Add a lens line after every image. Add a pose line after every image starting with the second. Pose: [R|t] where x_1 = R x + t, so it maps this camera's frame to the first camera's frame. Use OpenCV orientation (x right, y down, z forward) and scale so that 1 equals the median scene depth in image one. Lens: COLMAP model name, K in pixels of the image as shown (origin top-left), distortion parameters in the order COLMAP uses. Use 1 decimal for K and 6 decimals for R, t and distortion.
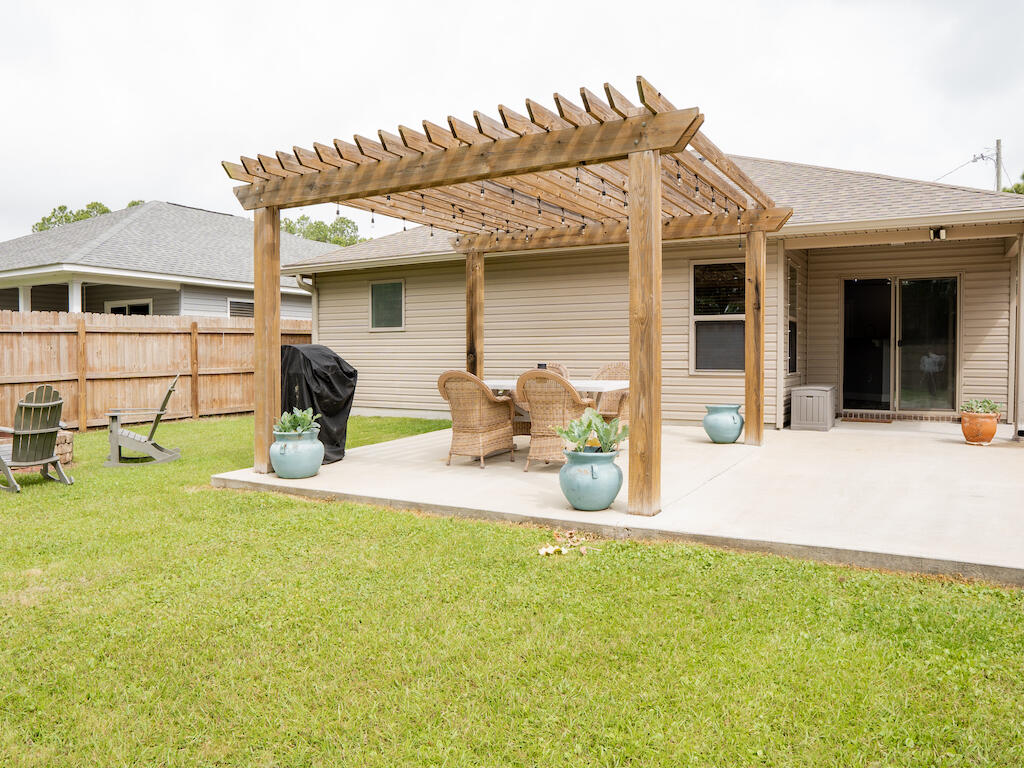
lens RADIAL K [[760.7, 0, 507.4], [0, 760.7, 379.8], [0, 0, 1]] dist [-0.111172, 0.074220]
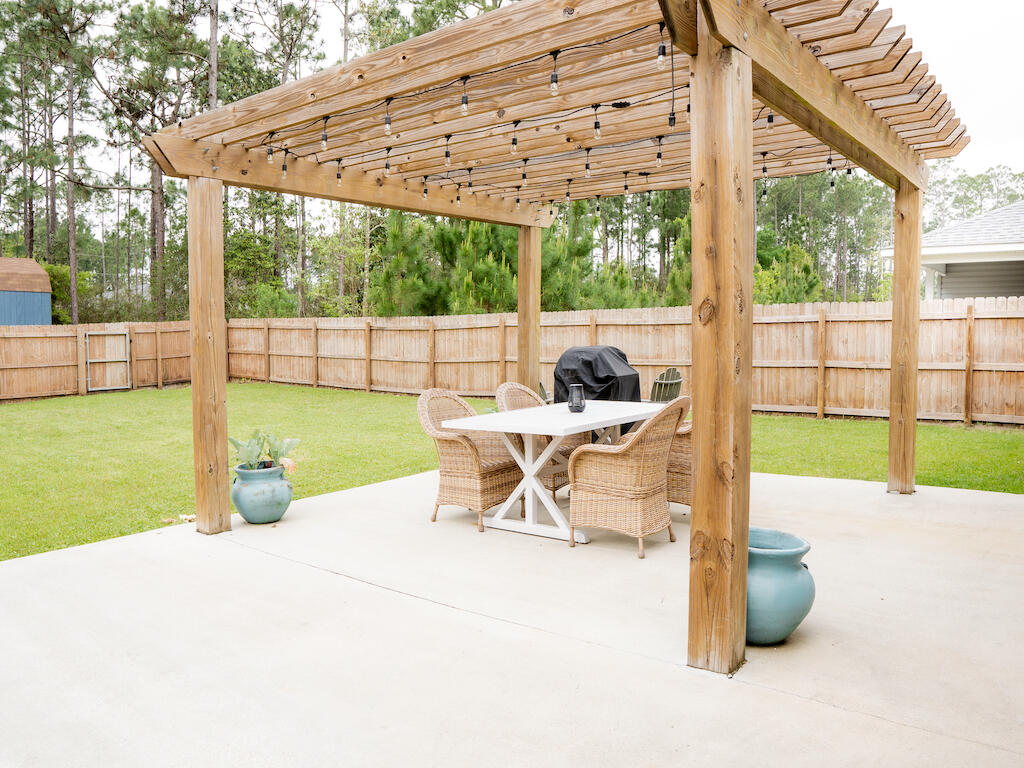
lens RADIAL K [[760.7, 0, 507.4], [0, 760.7, 379.8], [0, 0, 1]] dist [-0.111172, 0.074220]
pose [[-0.151233, 0.064586, -0.986386, 0.659584], [-0.034467, 0.996912, 0.070559, -0.051941], [0.987897, 0.044668, -0.148539, 0.899507]]
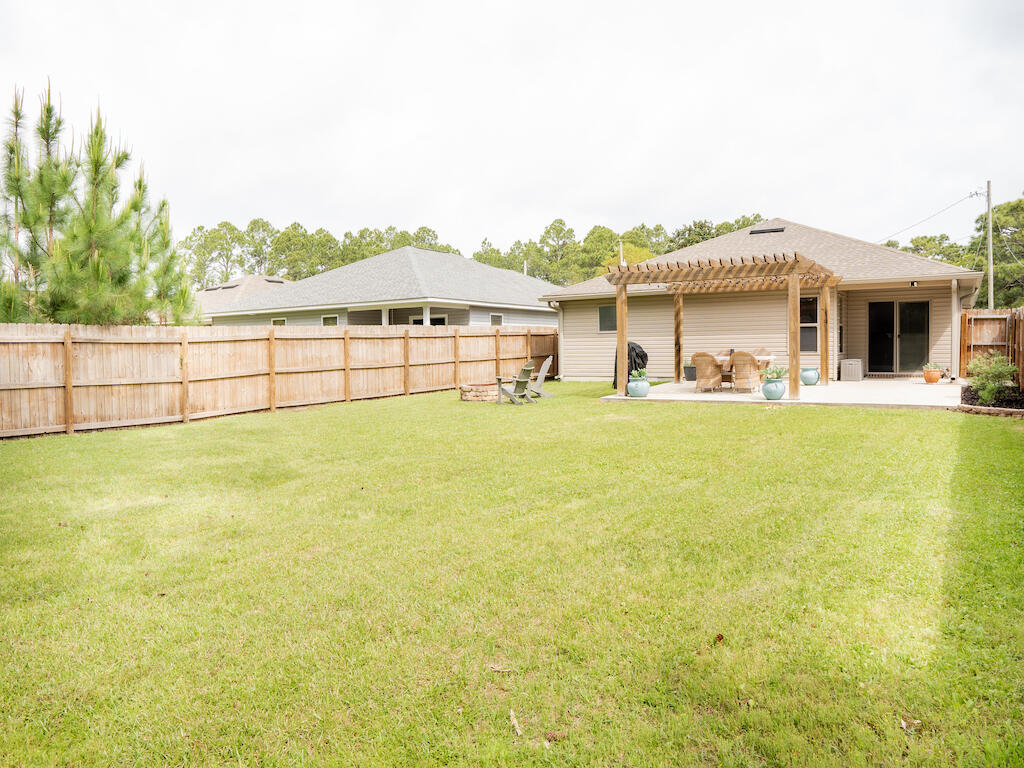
lens RADIAL K [[732.1, 0, 512.0], [0, 732.1, 384.0], [0, 0, 1]] dist [-0.106786, 0.061302]
pose [[0.998659, -0.013091, -0.050092, -0.360967], [0.013955, 0.999759, 0.016947, 0.026910], [0.049858, -0.017623, 0.998601, -0.856690]]
